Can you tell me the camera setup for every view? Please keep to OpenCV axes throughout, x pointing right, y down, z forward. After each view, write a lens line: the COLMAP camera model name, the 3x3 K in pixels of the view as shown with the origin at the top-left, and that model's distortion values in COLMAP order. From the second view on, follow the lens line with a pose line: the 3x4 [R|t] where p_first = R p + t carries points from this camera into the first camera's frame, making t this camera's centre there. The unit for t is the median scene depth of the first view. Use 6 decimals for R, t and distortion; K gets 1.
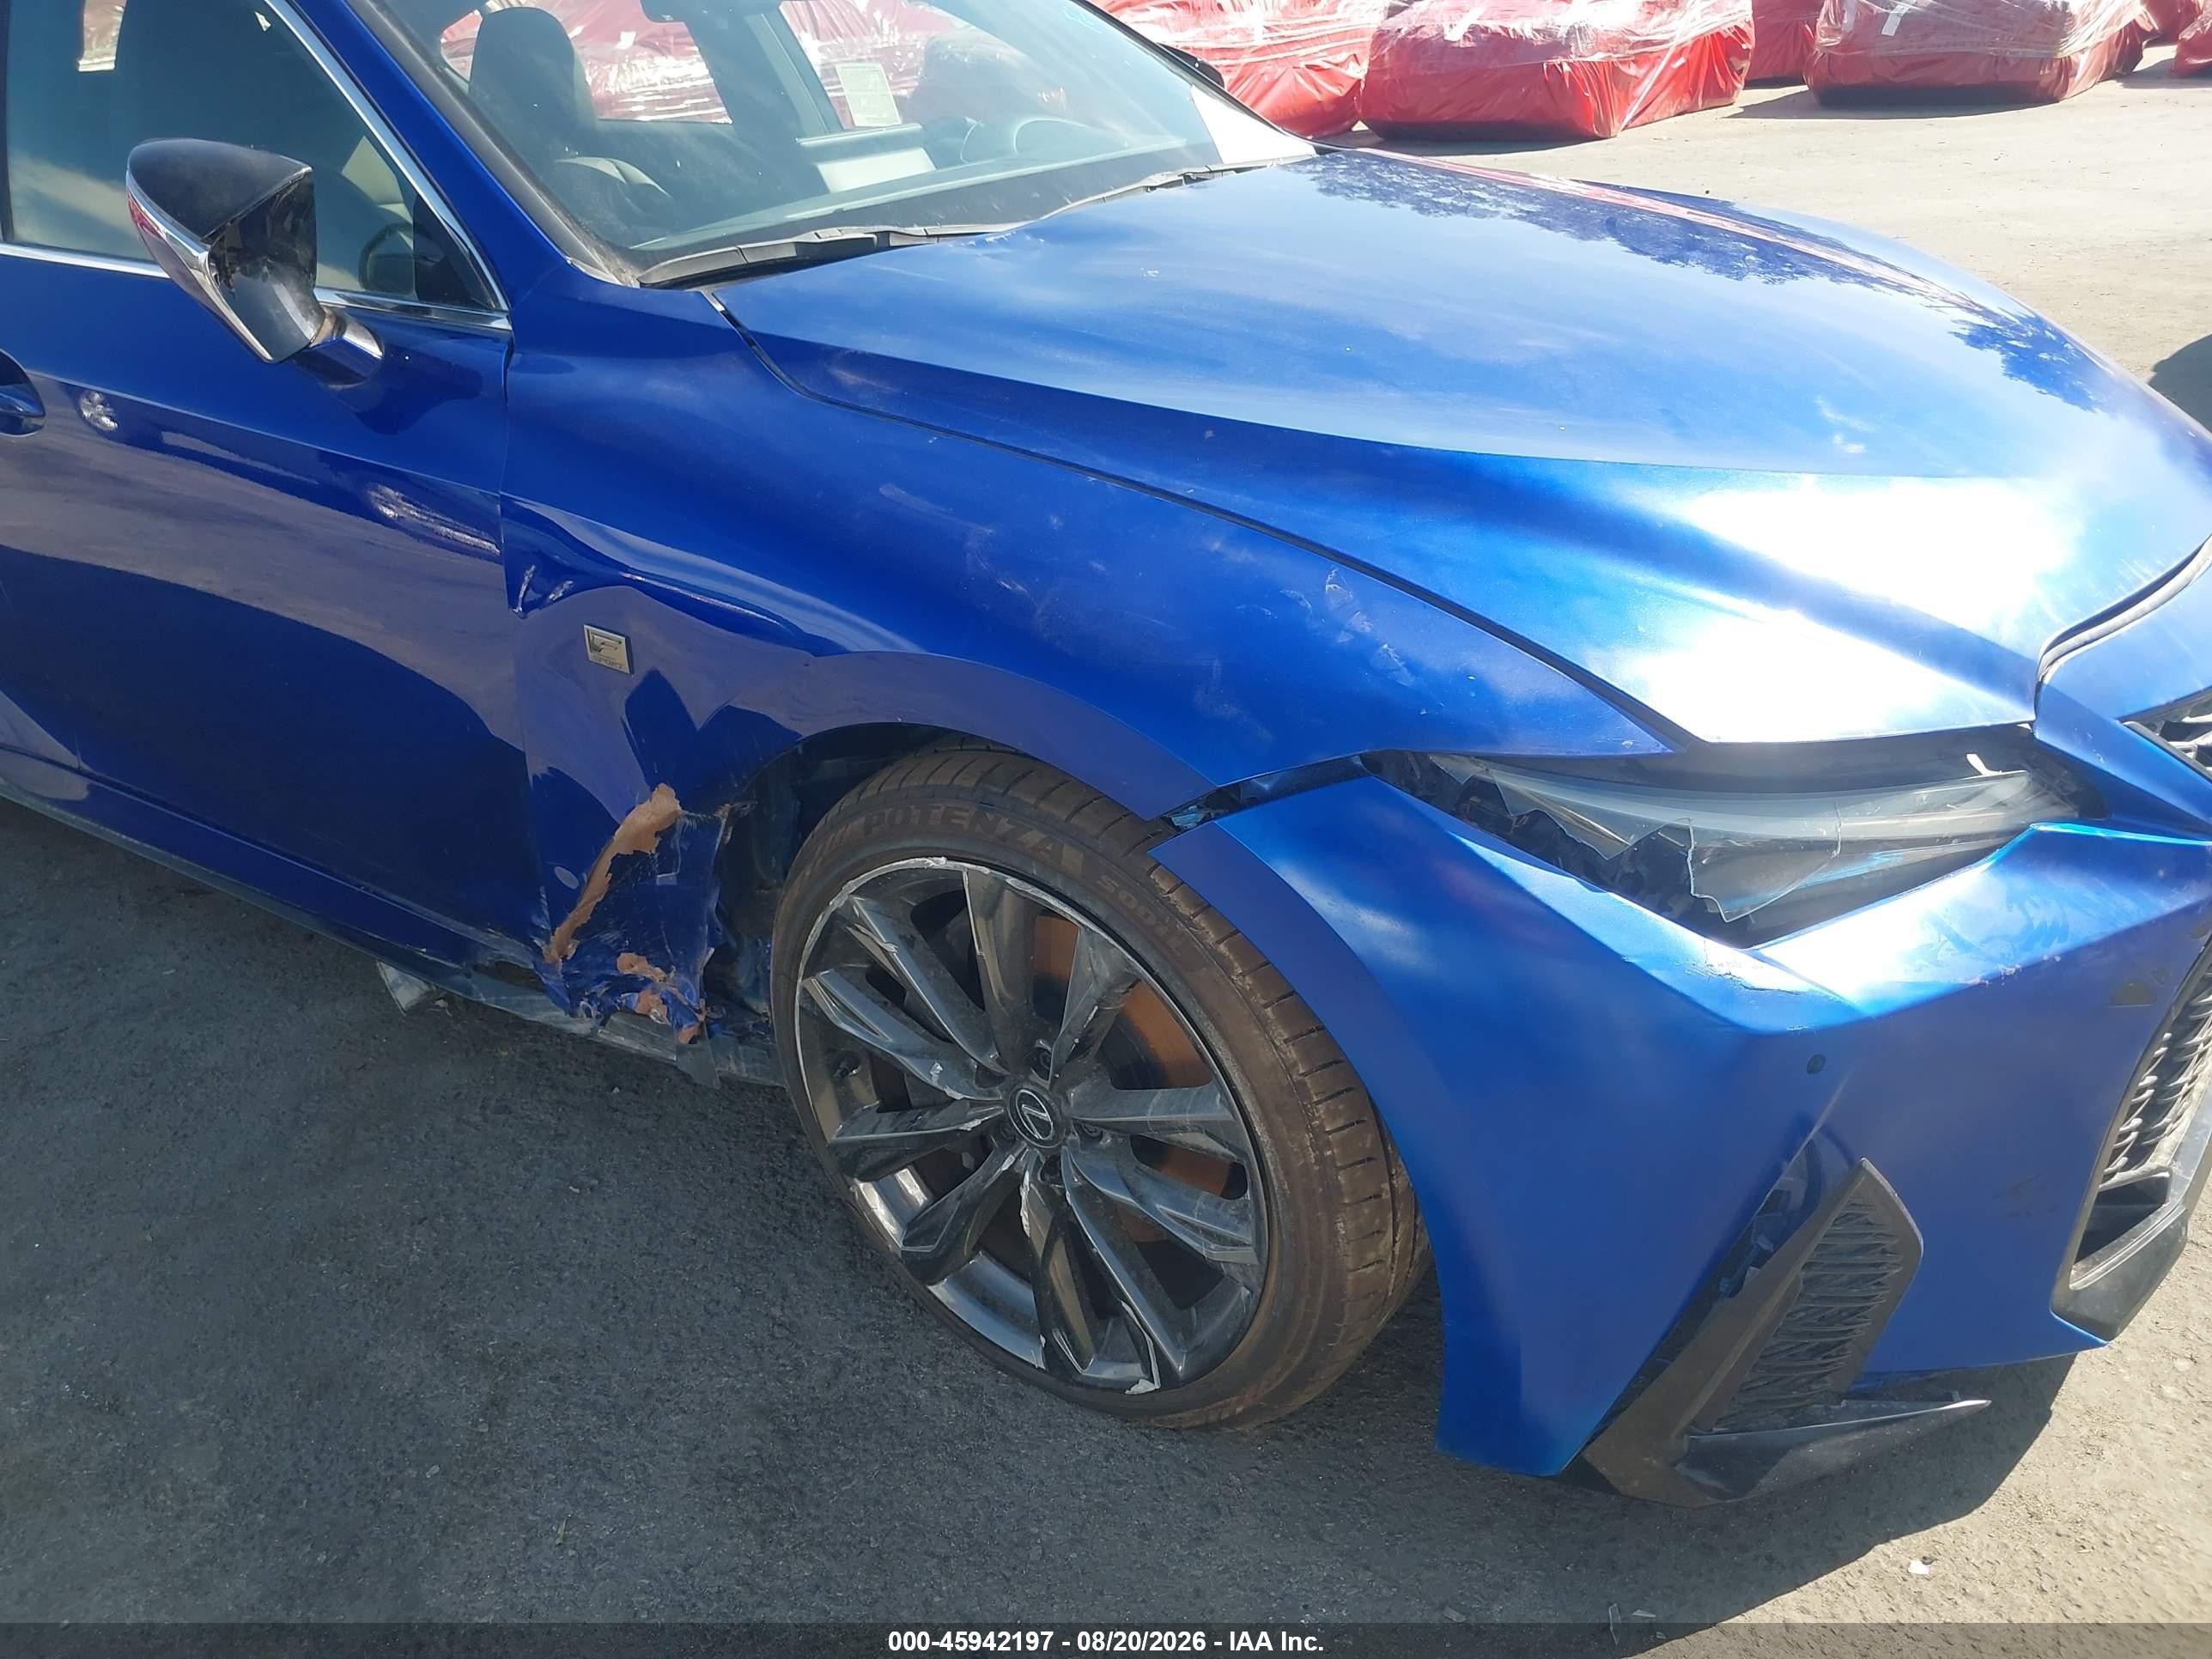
lens RADIAL K [[1696.4, 0, 1106.0], [0, 1696.4, 829.5], [0, 0, 1]] dist [0.004305, -0.001692]
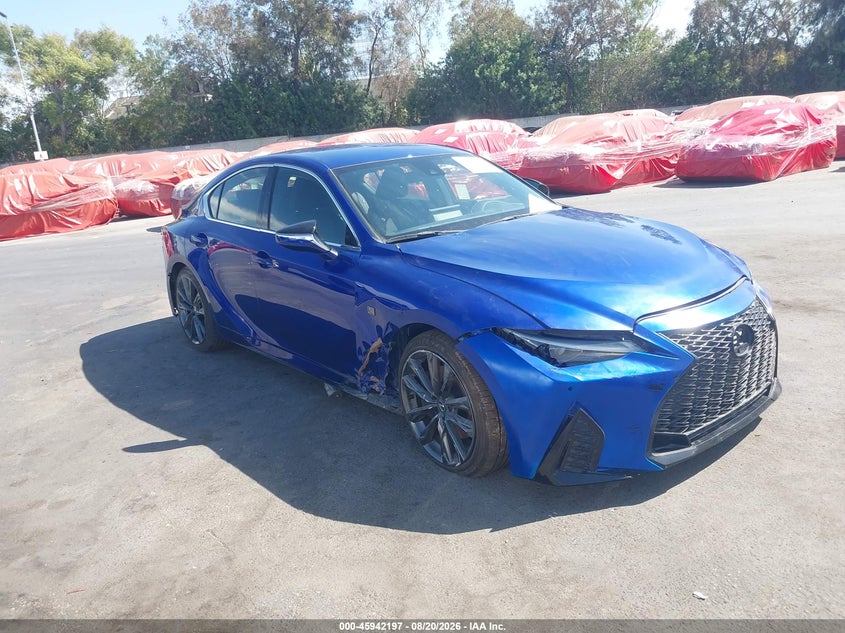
lens RADIAL K [[648.0, 0, 422.5], [0, 648.0, 316.5], [0, 0, 1]] dist [0.004305, -0.001692]
pose [[0.960501, 0.039393, -0.275474, 0.382985], [-0.086605, 0.983084, -0.161384, 0.206222], [0.264457, 0.178867, 0.947665, -0.793422]]
